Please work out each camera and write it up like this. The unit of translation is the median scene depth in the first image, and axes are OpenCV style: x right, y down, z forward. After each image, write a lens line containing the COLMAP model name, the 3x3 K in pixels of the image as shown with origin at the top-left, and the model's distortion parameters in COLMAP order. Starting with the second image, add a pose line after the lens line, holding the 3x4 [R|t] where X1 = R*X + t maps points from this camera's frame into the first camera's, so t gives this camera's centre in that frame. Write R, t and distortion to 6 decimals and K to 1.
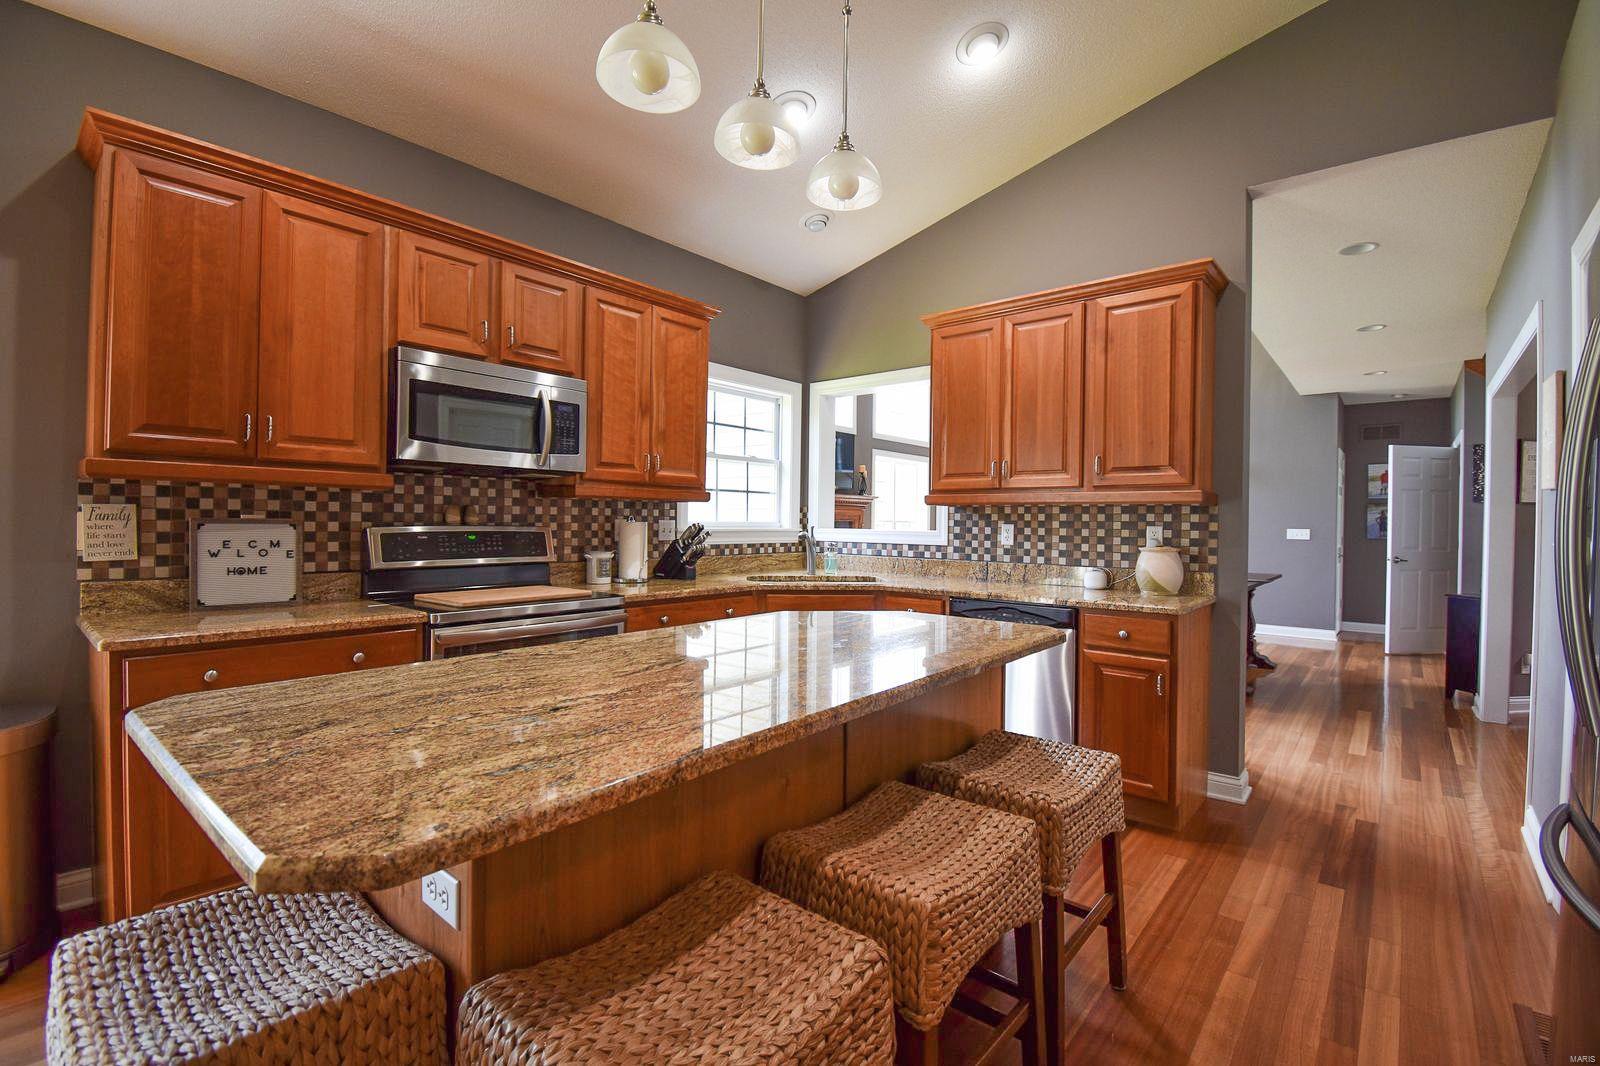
lens RADIAL K [[706.7, 0, 802.8], [0, 706.7, 527.8], [0, 0, 1]] dist [0.003493, 0.000041]
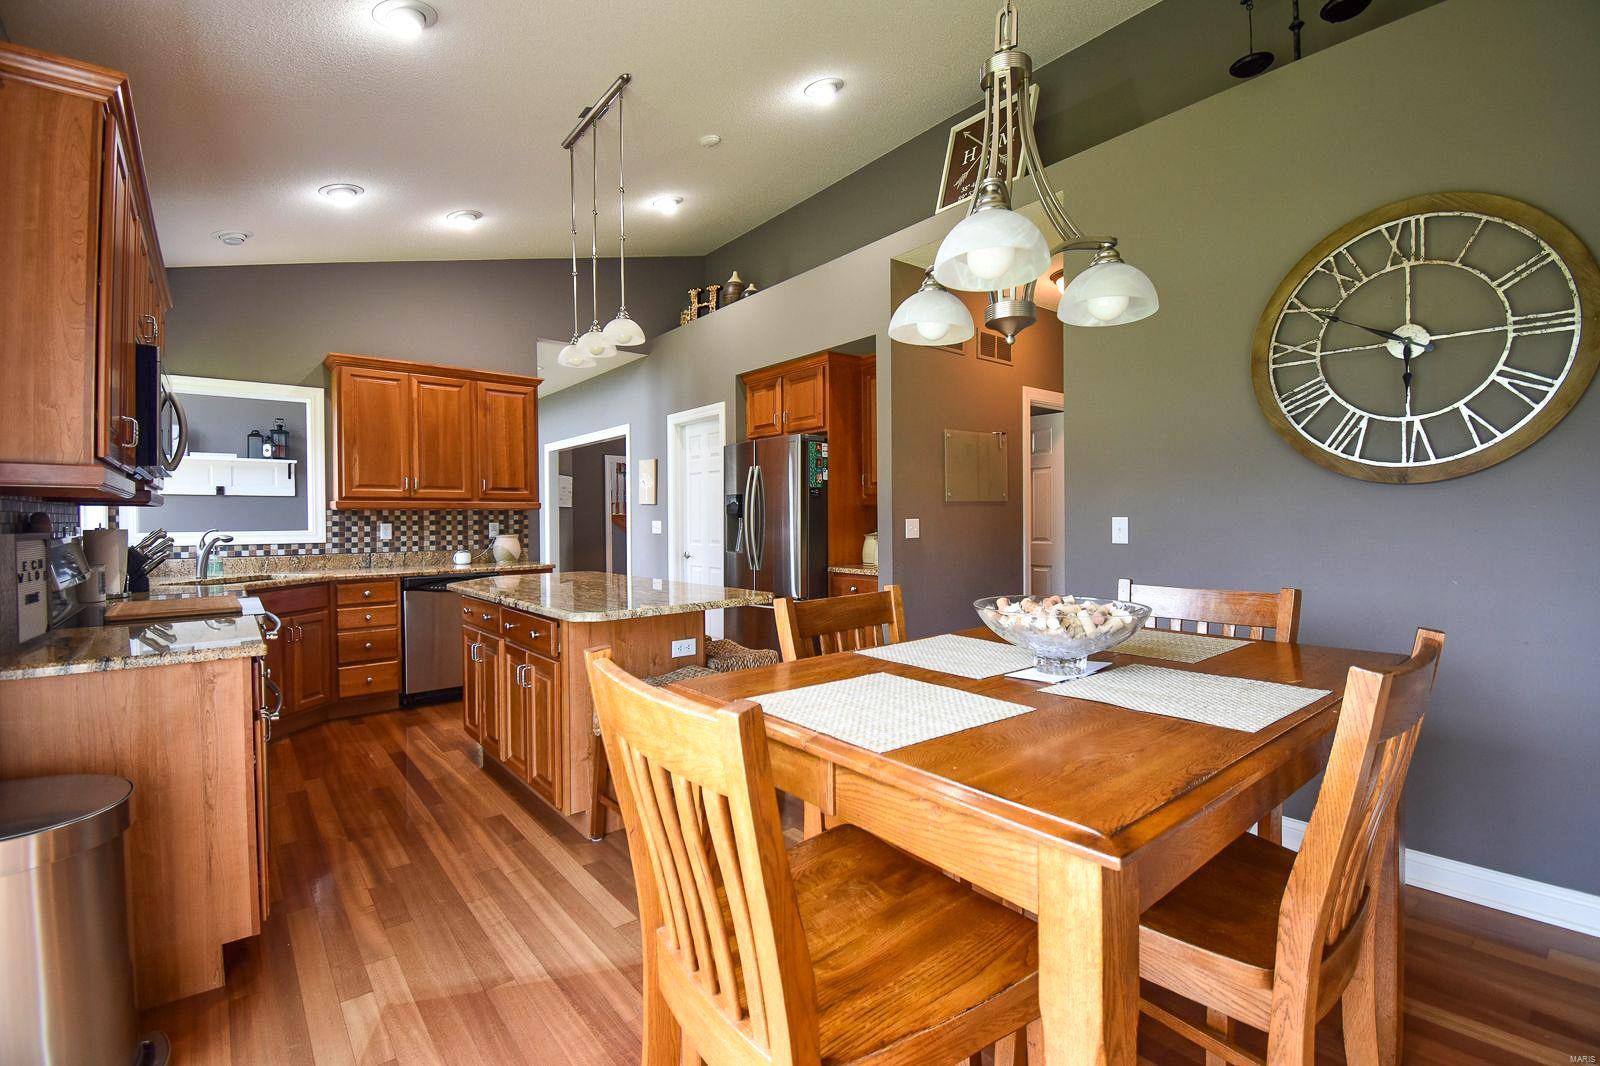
lens RADIAL K [[706.7, 0, 799.4], [0, 706.7, 522.0], [0, 0, 1]] dist [0.003493, 0.000041]
pose [[0.178801, -0.021814, 0.983643, -0.955460], [0.016689, 0.999678, 0.019136, -0.022237], [-0.983744, 0.012995, 0.179107, 0.004632]]
